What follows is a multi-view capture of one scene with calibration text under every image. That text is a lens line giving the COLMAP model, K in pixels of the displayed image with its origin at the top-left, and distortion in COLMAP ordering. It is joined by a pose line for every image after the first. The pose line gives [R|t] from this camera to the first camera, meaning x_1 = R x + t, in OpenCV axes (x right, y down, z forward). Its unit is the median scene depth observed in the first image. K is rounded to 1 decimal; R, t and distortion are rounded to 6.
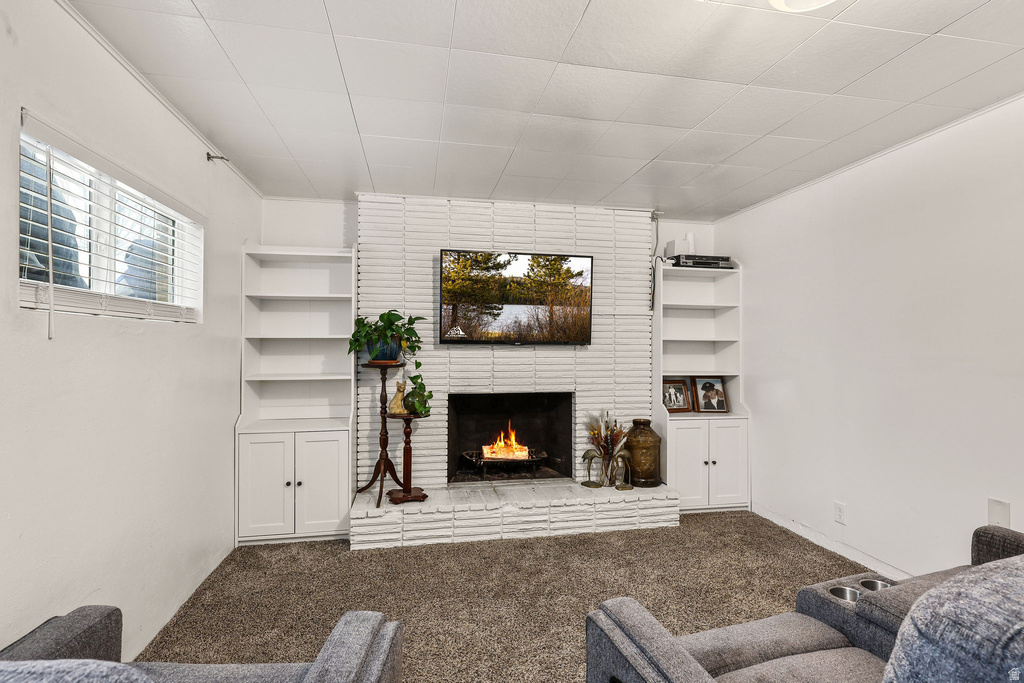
lens RADIAL K [[459.3, 0, 447.9], [0, 459.3, 341.9], [0, 0, 1]] dist [0.002487, 0.000053]
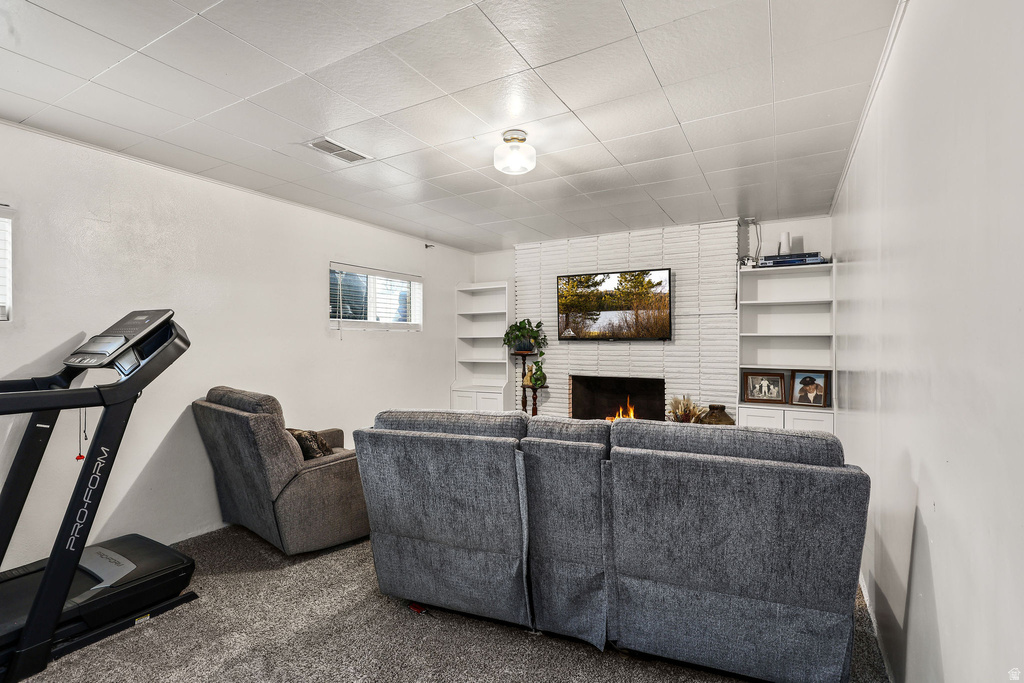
lens RADIAL K [[459.3, 0, 510.3], [0, 459.3, 343.4], [0, 0, 1]] dist [0.002487, 0.000053]
pose [[0.768547, -0.002958, -0.639786, 0.777095], [0.008240, 0.999952, 0.005275, 0.004154], [0.639740, -0.009326, 0.768535, -0.219399]]
